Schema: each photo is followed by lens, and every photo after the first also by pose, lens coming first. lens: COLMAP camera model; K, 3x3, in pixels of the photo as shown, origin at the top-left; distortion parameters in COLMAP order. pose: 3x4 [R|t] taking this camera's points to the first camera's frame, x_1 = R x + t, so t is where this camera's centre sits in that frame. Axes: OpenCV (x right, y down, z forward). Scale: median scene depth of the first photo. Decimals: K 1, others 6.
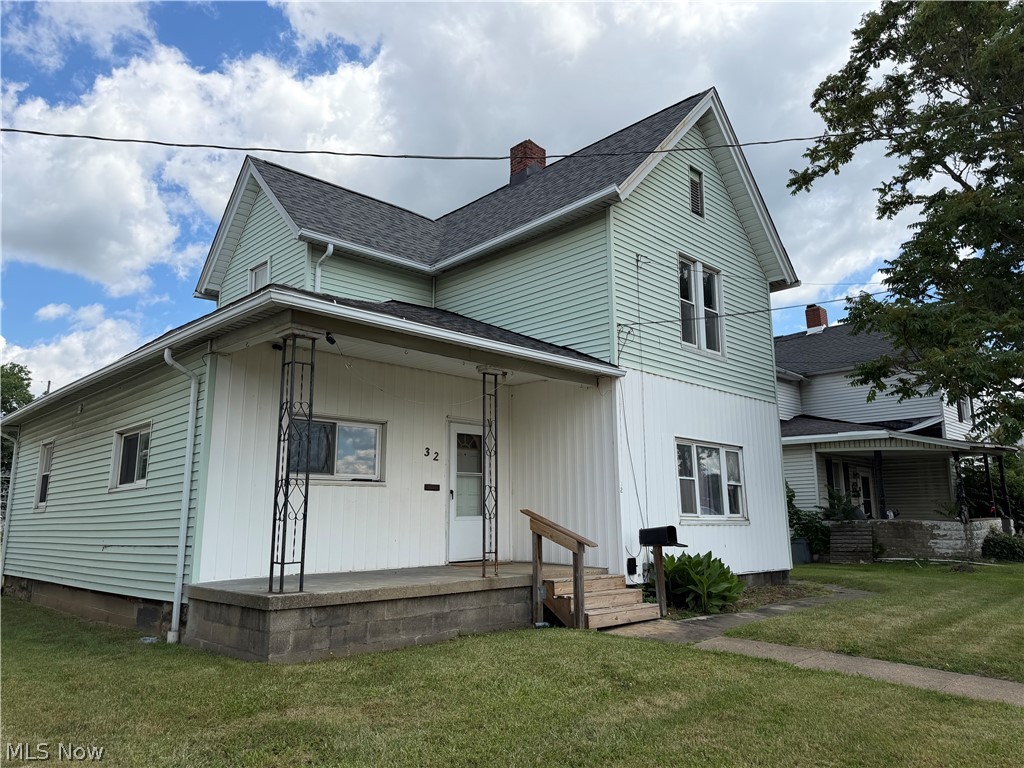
lens RADIAL K [[720.8, 0, 512.0], [0, 720.8, 384.0], [0, 0, 1]] dist [0.000305, -0.000078]
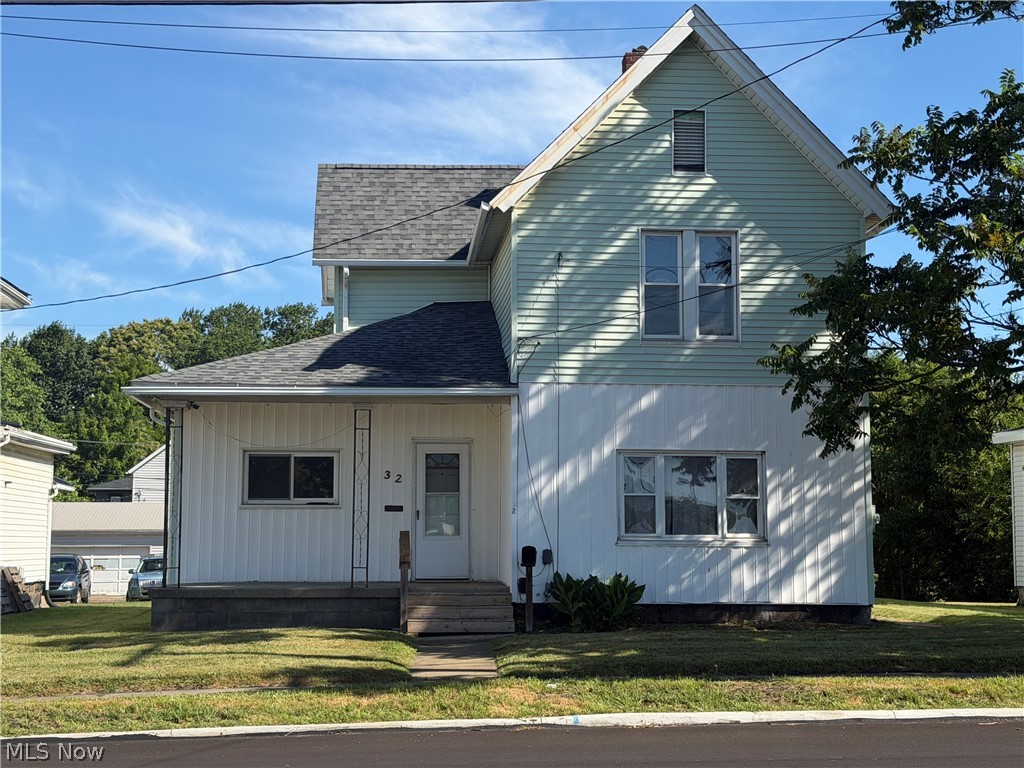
lens RADIAL K [[1609.1, 0, 512.0], [0, 1609.1, 384.0], [0, 0, 1]] dist [-0.013307, -0.005463]
pose [[0.774643, -0.058253, -0.629710, 1.507589], [0.113302, 0.992421, 0.047572, -0.127258], [0.622166, -0.108199, 0.775372, -0.683085]]
